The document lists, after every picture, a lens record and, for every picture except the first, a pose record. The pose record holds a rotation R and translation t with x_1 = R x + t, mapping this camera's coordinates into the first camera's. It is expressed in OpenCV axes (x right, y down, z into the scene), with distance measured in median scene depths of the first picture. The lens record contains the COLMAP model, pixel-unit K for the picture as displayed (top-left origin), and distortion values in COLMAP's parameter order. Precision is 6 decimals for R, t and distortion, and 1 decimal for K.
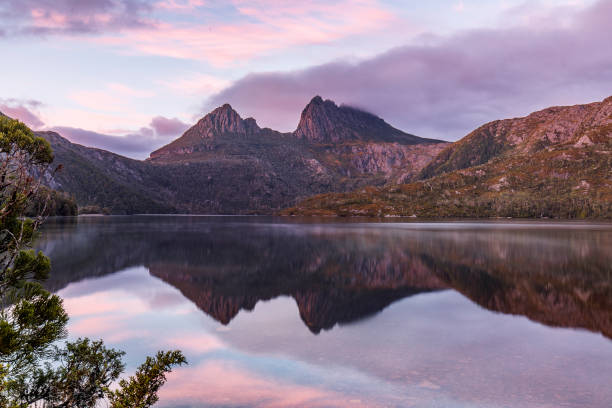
lens RADIAL K [[593.4, 0, 296.4], [0, 593.4, 208.3], [0, 0, 1]] dist [0.011319, 0.000000]
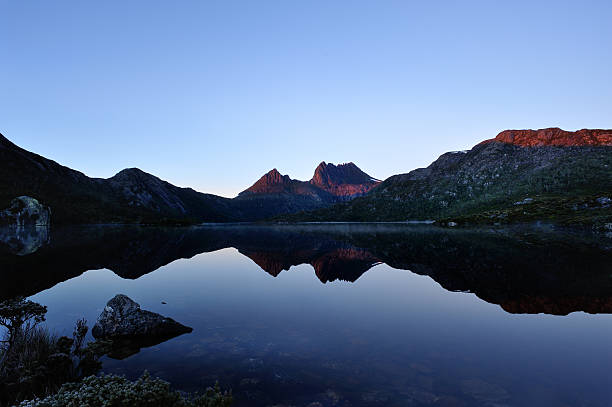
lens RADIAL K [[371.0, 0, 303.1], [0, 371.0, 204.2], [0, 0, 1]] dist [-0.055944, 0.005616]
pose [[0.988073, -0.020779, -0.152577, 0.171571], [0.015053, 0.999142, -0.038585, -0.001677], [0.153248, 0.035828, 0.987538, -0.244606]]
